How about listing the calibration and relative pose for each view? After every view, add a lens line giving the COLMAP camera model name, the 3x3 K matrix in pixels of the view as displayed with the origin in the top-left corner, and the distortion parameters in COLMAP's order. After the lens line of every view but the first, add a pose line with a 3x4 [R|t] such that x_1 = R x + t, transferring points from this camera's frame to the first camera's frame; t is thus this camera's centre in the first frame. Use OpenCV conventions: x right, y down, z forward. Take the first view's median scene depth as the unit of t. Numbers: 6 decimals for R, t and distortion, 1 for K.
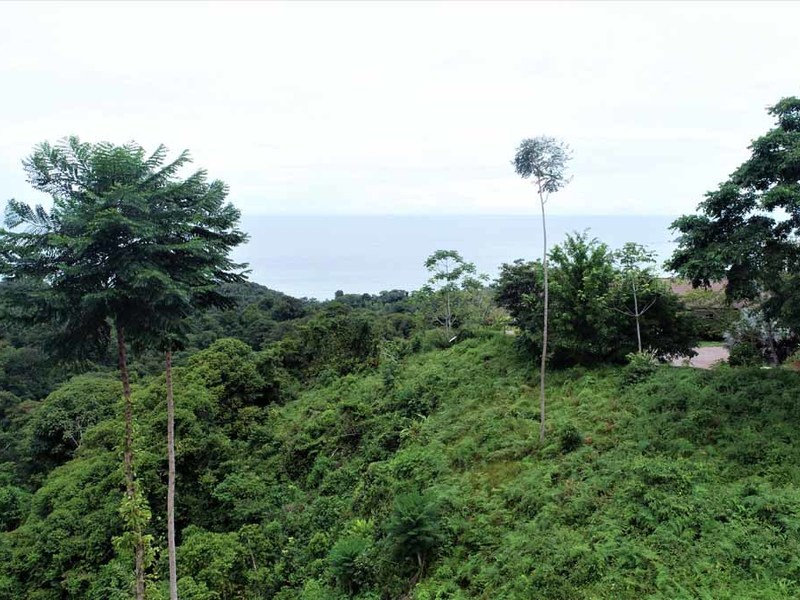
lens RADIAL K [[715.4, 0, 399.9], [0, 715.4, 302.7], [0, 0, 1]] dist [0.002853, -0.008508]
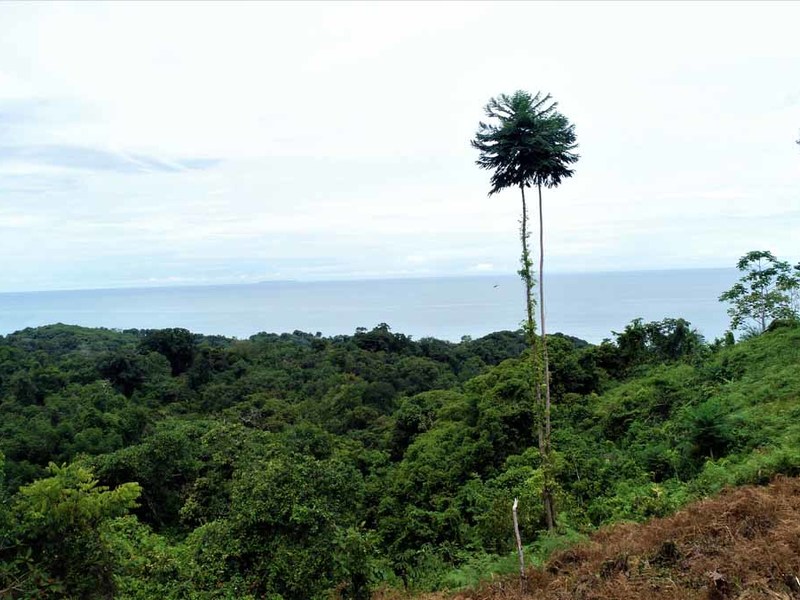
lens RADIAL K [[715.4, 0, 401.5], [0, 715.4, 304.1], [0, 0, 1]] dist [0.002853, -0.008508]
pose [[0.905868, -0.014870, -0.423299, 0.043091], [-0.018414, 0.997056, -0.074432, 0.123503], [0.423160, 0.075220, 0.902927, -0.234205]]
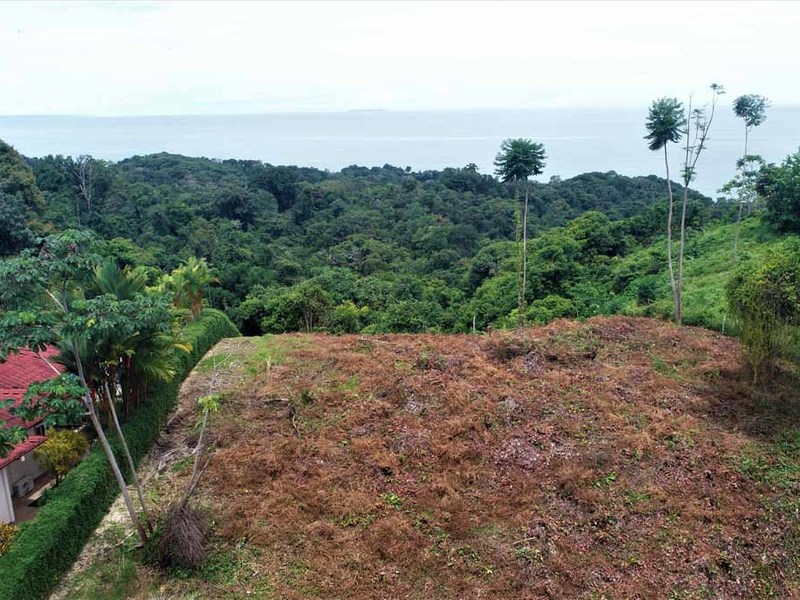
lens RADIAL K [[715.4, 0, 403.5], [0, 715.4, 297.6], [0, 0, 1]] dist [0.002853, -0.008508]
pose [[0.847609, 0.120902, -0.516665, 0.314966], [-0.048845, 0.987340, 0.150911, 0.030543], [0.528369, -0.102677, 0.842783, -0.720278]]
